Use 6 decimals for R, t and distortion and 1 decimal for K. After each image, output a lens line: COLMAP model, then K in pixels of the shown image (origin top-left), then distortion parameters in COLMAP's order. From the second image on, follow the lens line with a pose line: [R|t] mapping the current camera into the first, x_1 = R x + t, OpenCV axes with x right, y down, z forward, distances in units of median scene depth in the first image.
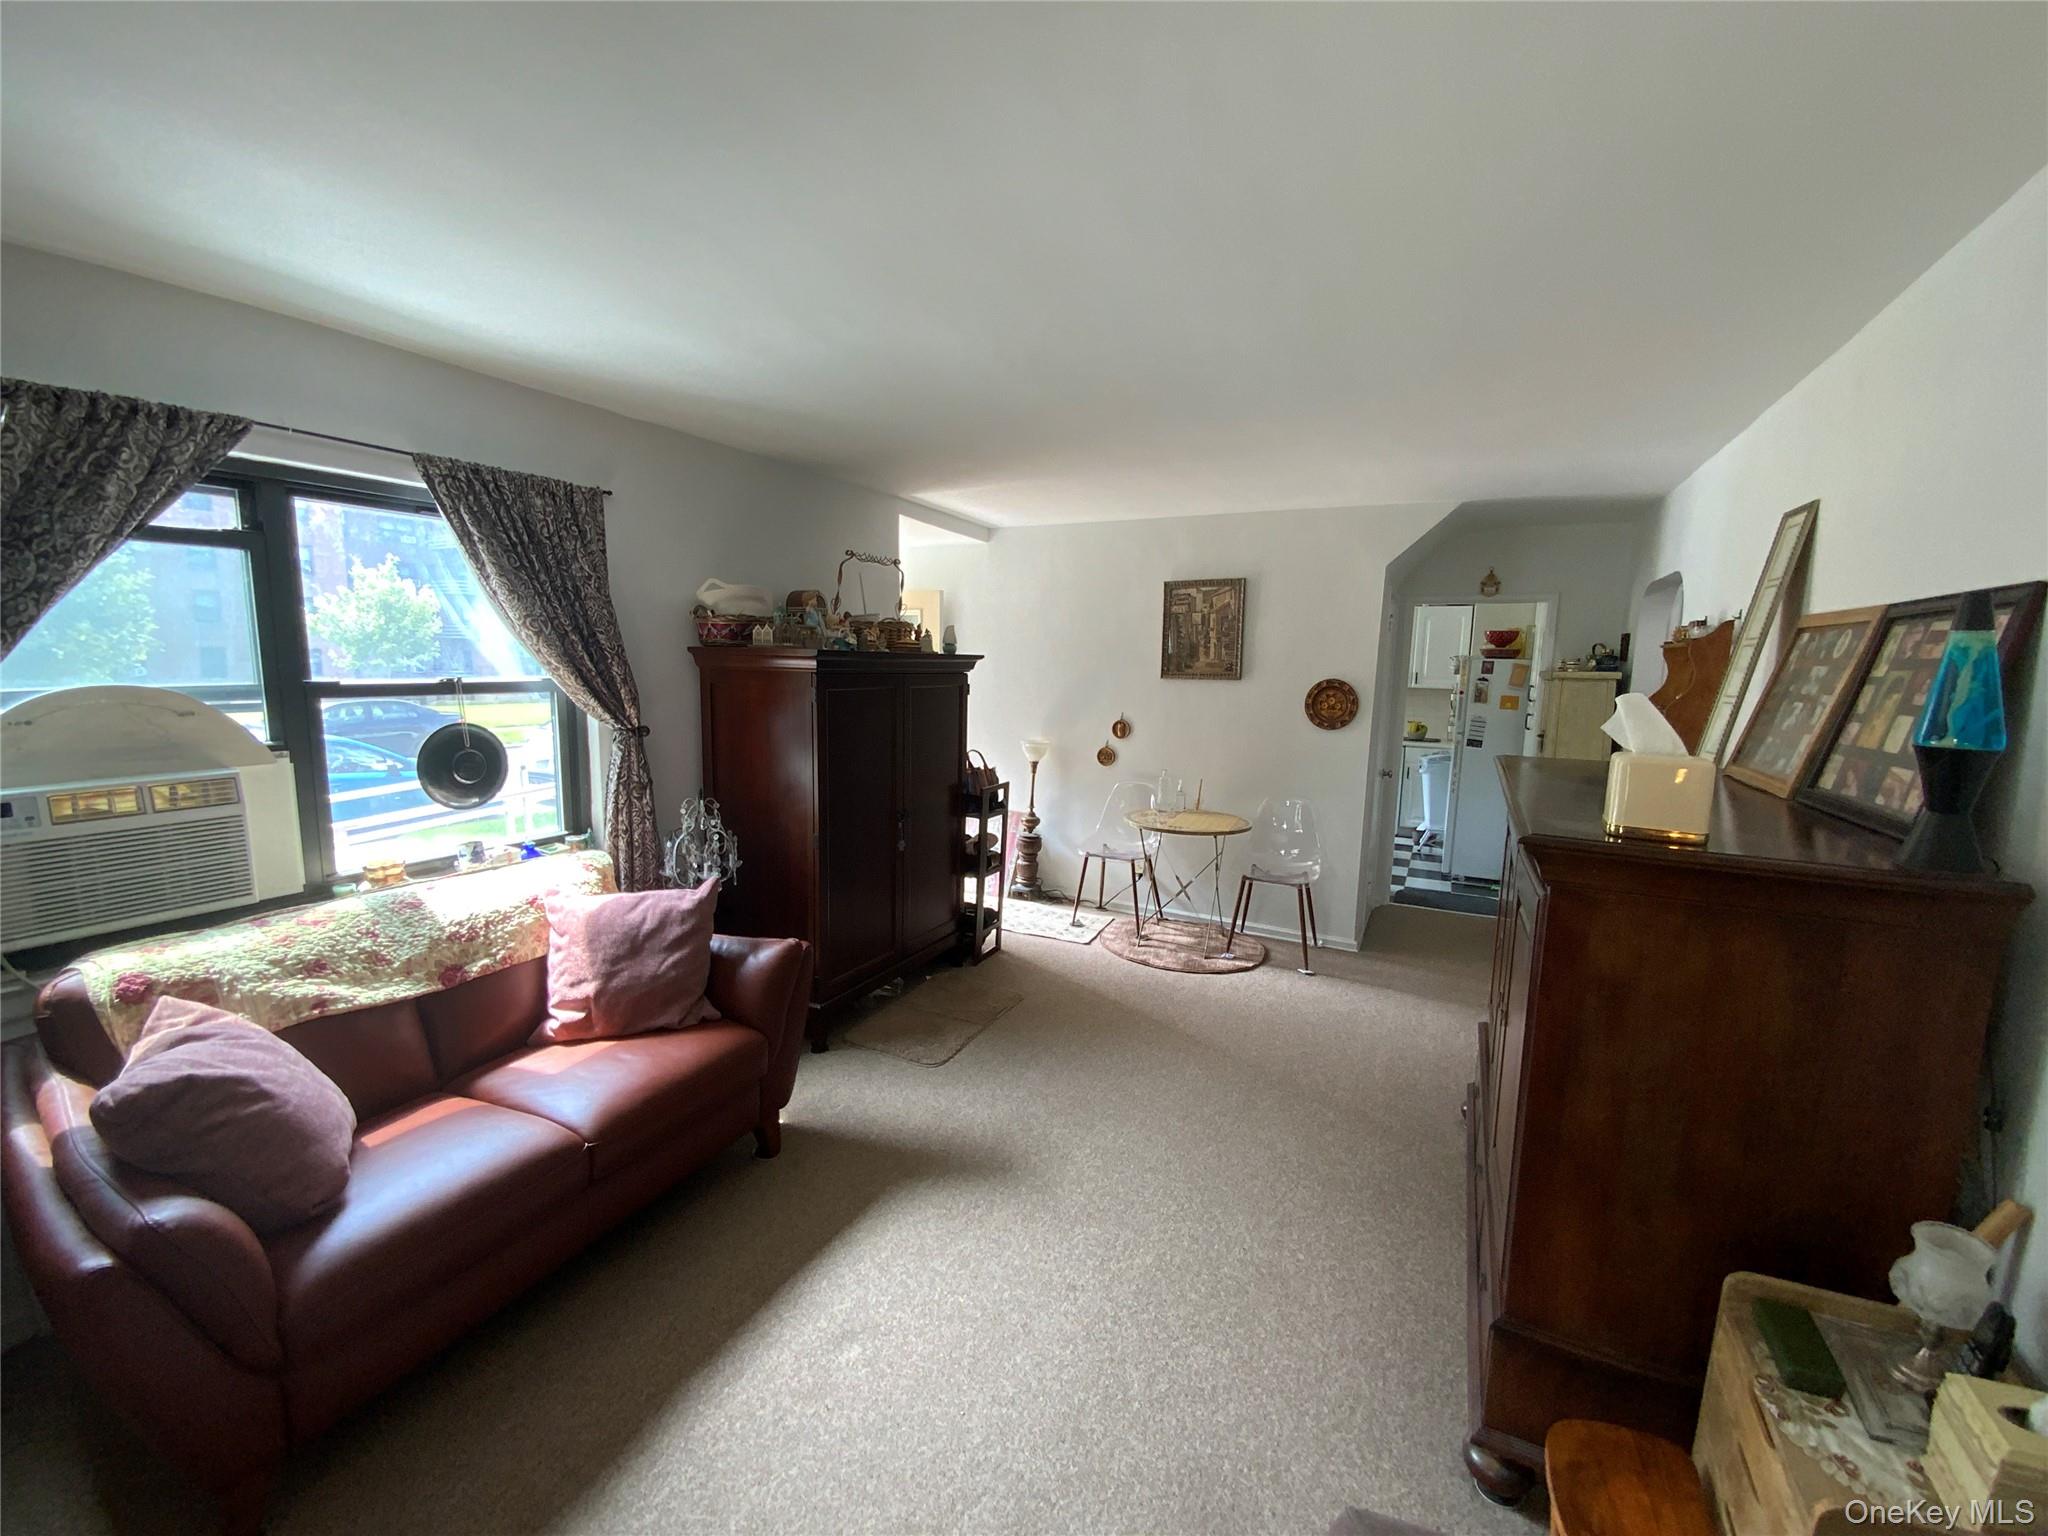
lens RADIAL K [[831.4, 0, 1024.0], [0, 831.4, 768.0], [0, 0, 1]] dist [0.027093, -0.020800]
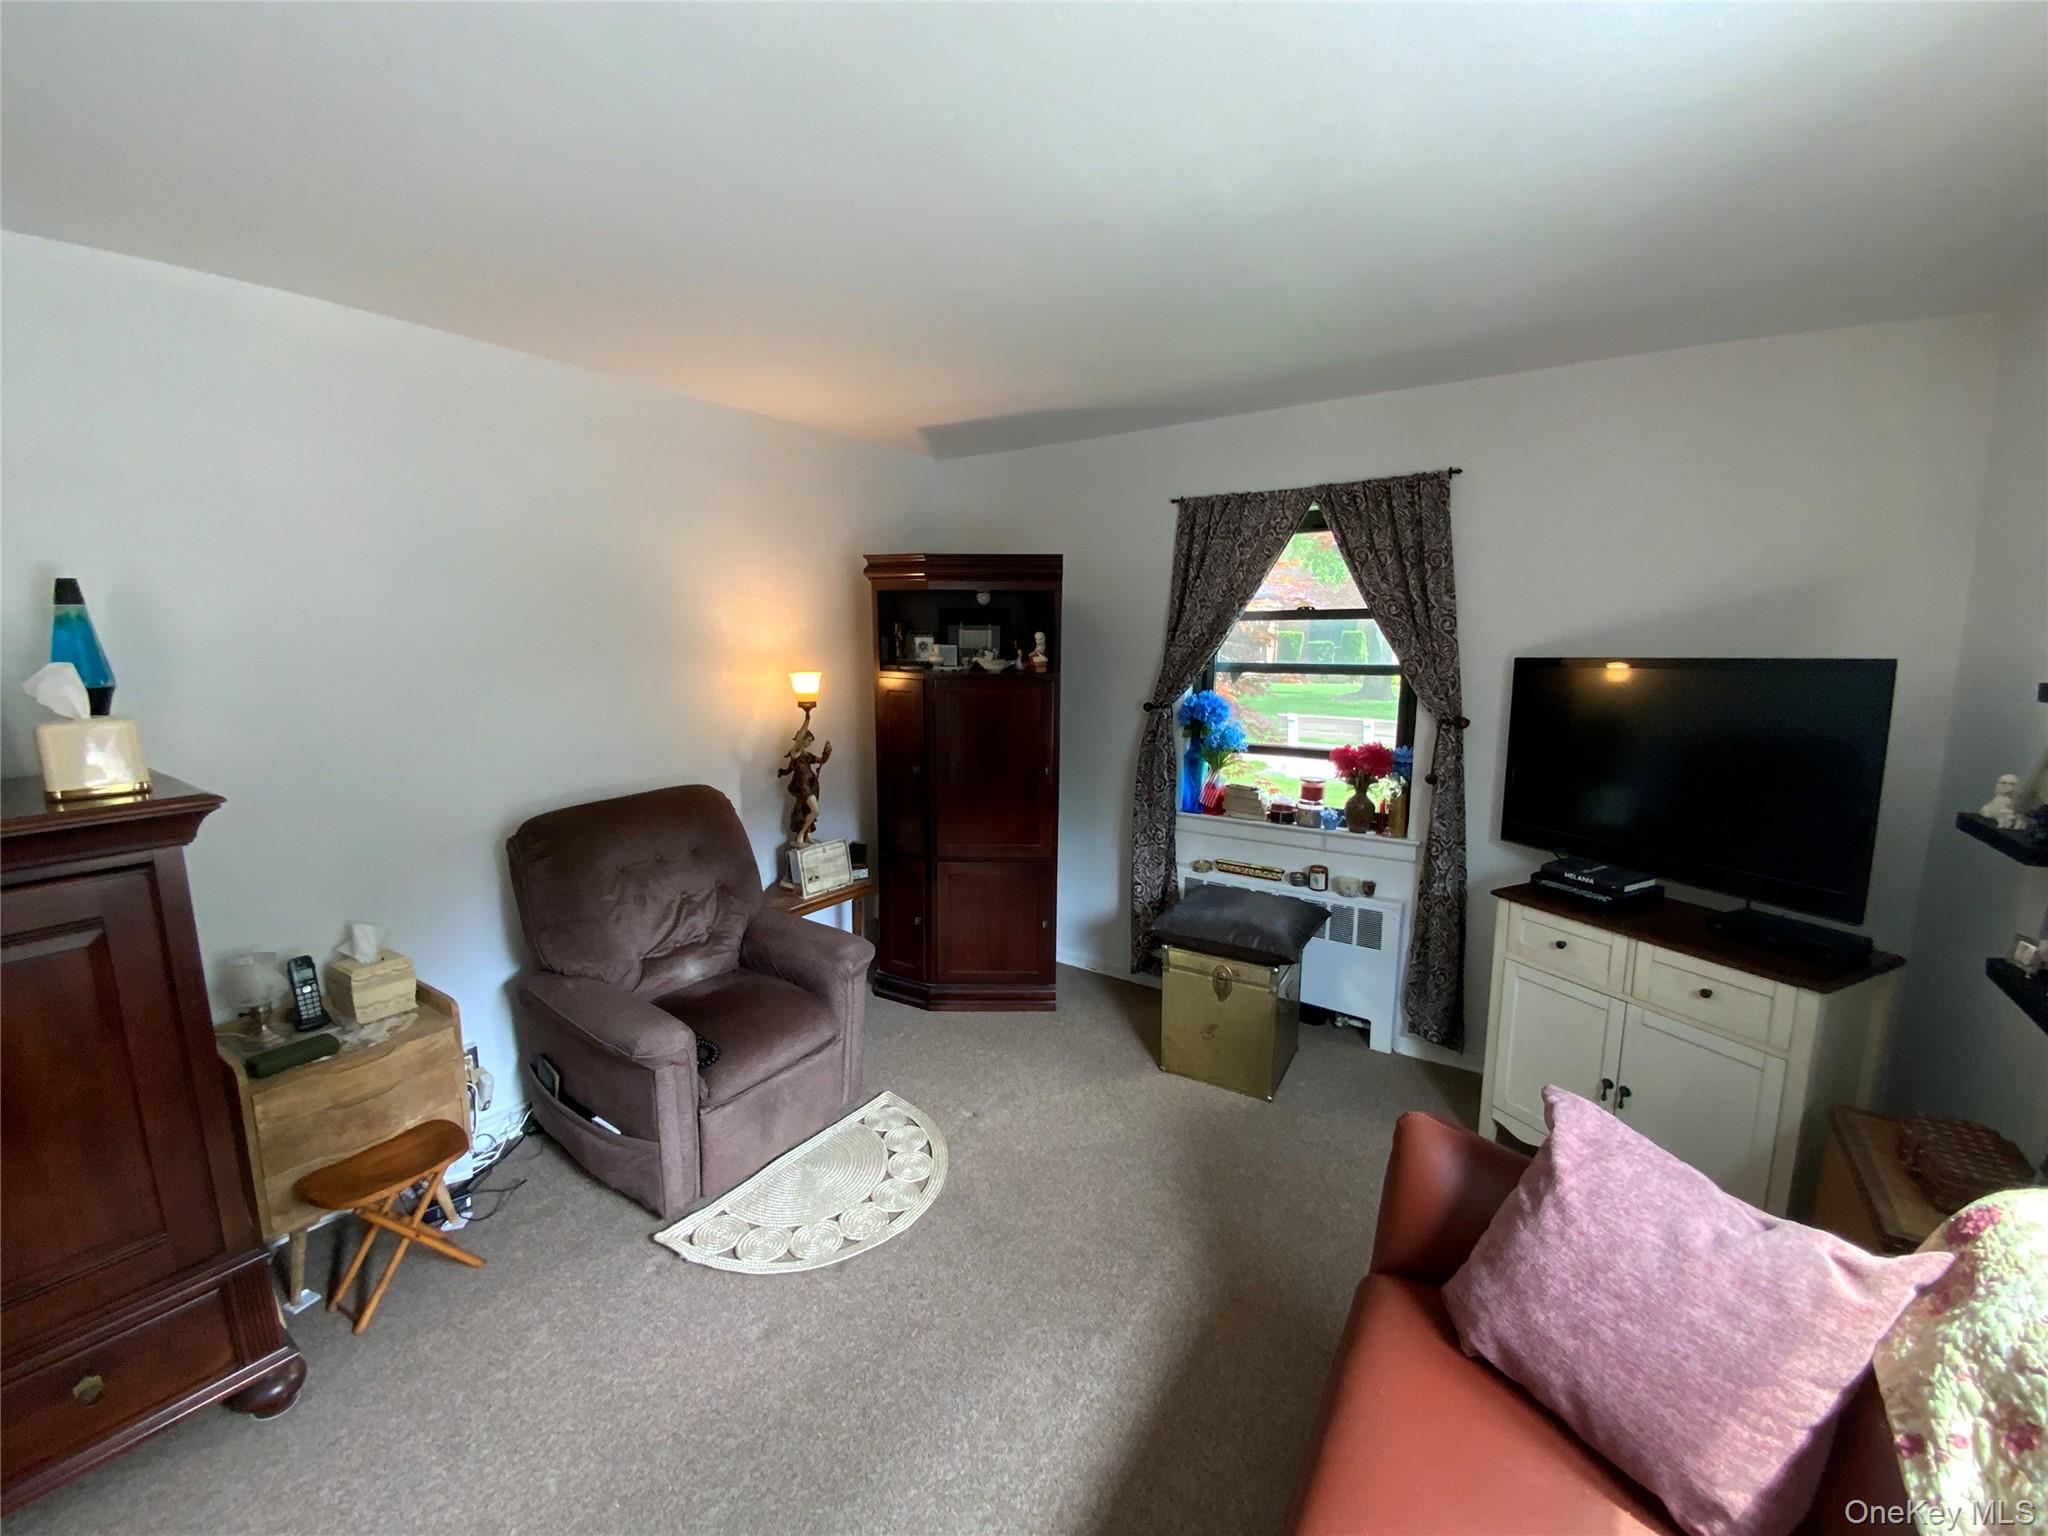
lens RADIAL K [[831.4, 0, 1024.0], [0, 831.4, 768.0], [0, 0, 1]] dist [0.027093, -0.020800]
pose [[-0.992421, -0.037920, 0.116889, -0.357018], [-0.002238, 0.956617, 0.291339, -0.173491], [-0.122865, 0.288869, -0.949452, 1.226428]]
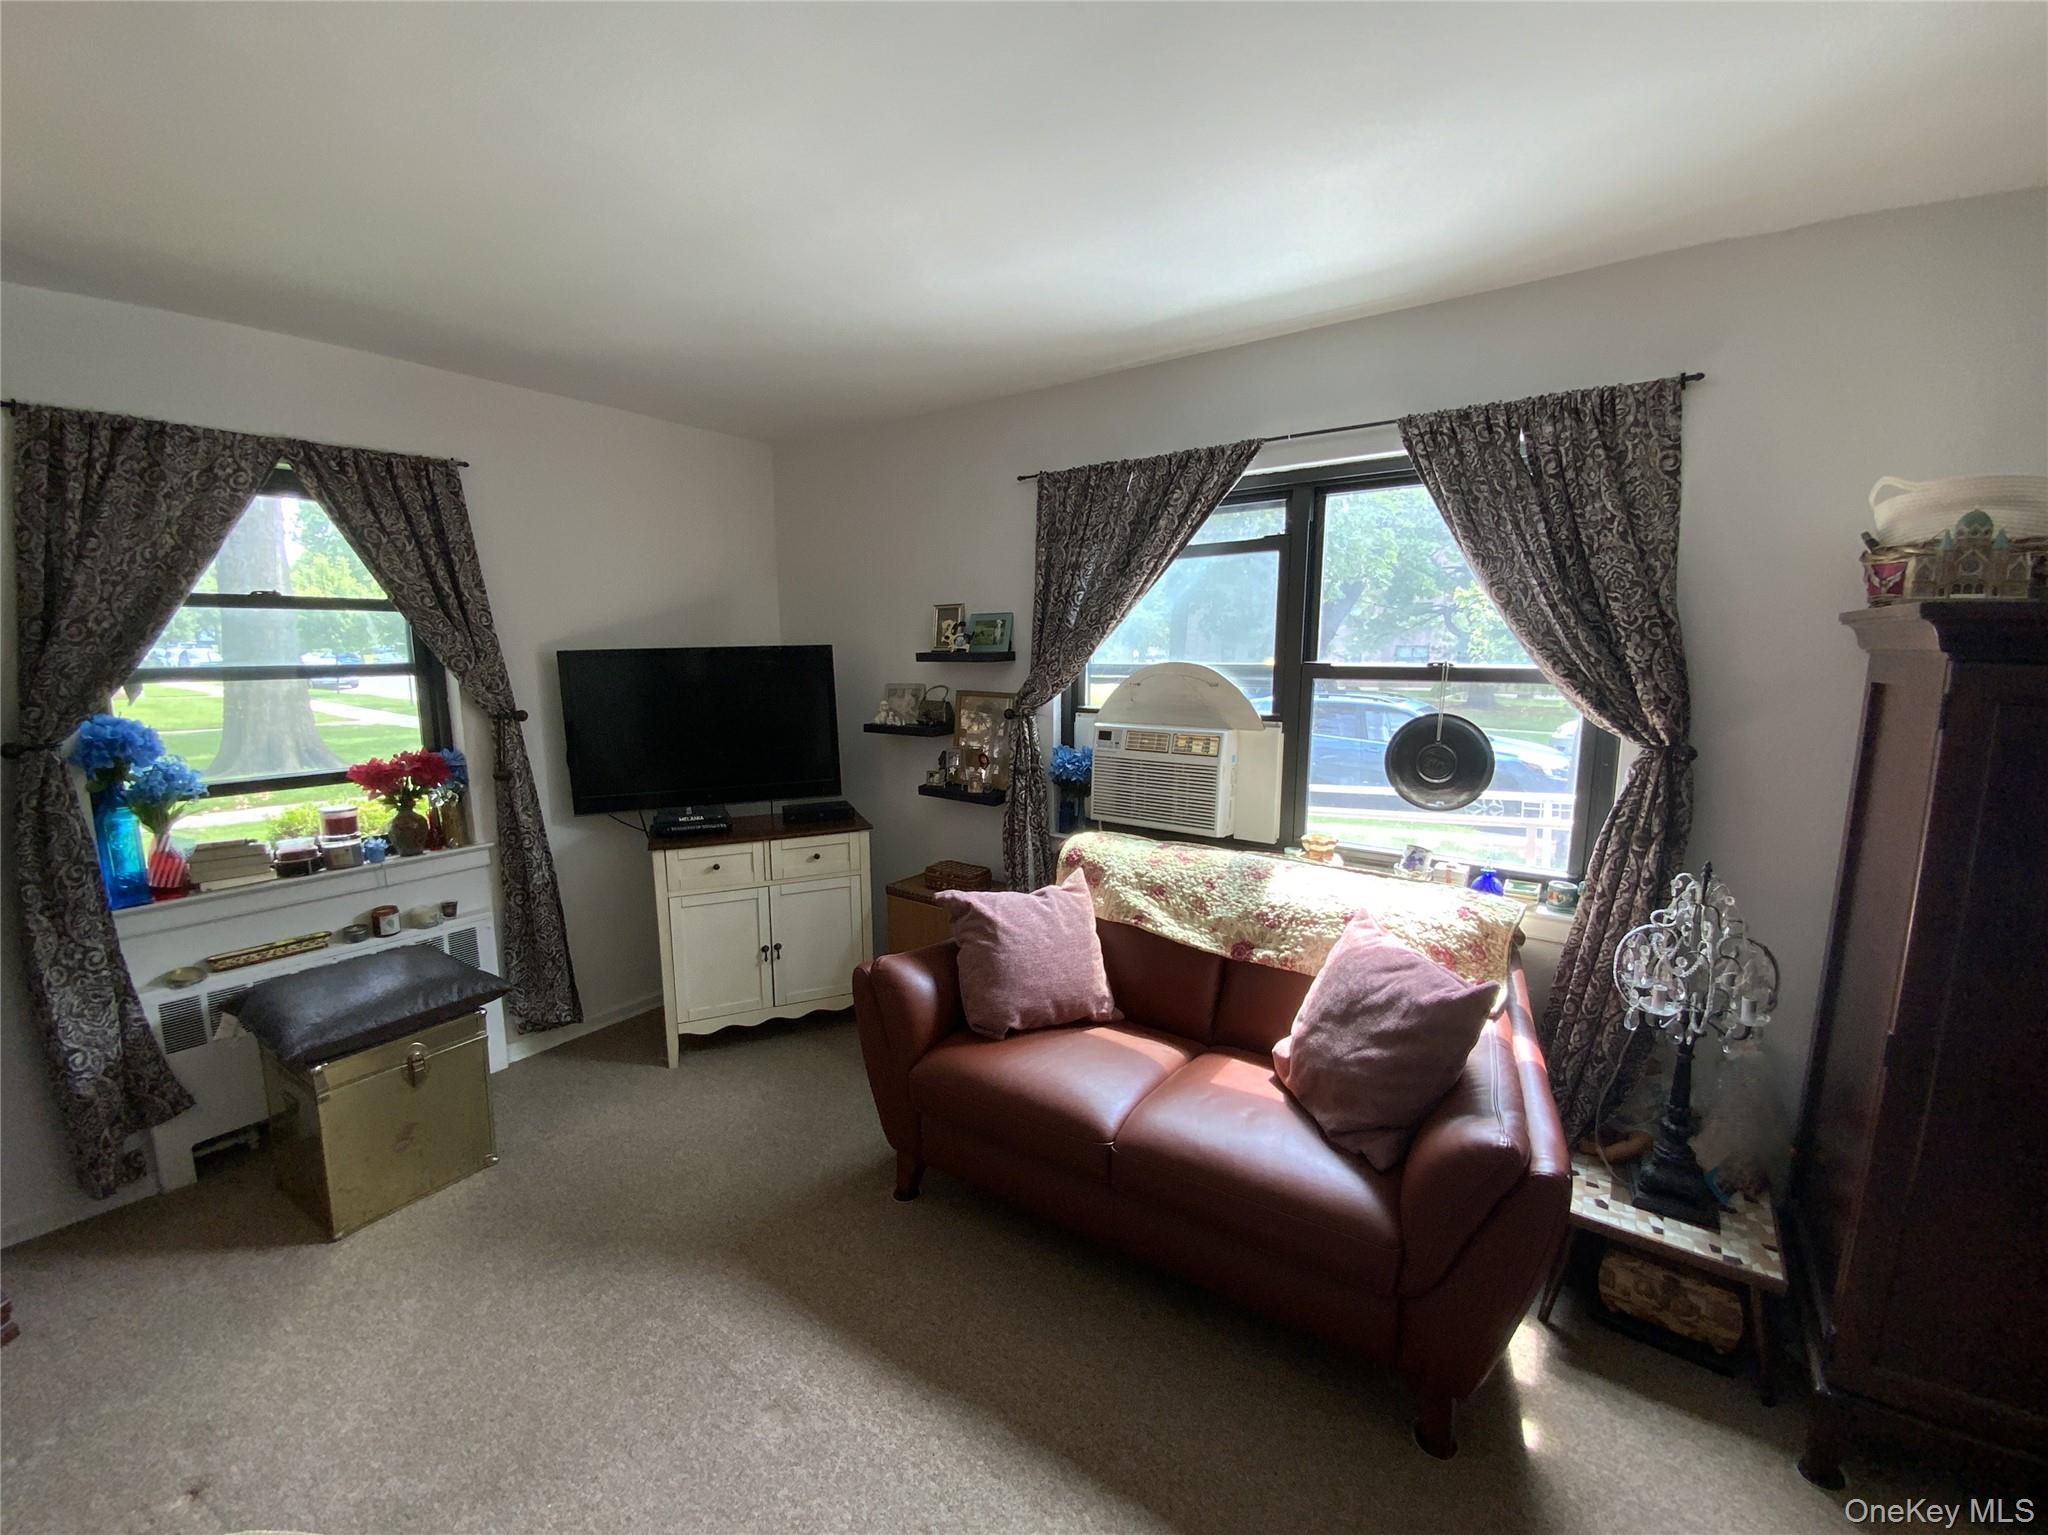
lens RADIAL K [[831.4, 0, 1024.0], [0, 831.4, 767.5], [0, 0, 1]] dist [0.027093, -0.020800]
pose [[-0.151111, 0.129937, -0.979940, 0.331612], [-0.133479, 0.979562, 0.150469, -0.089752], [0.979464, 0.153539, -0.130679, 0.859400]]
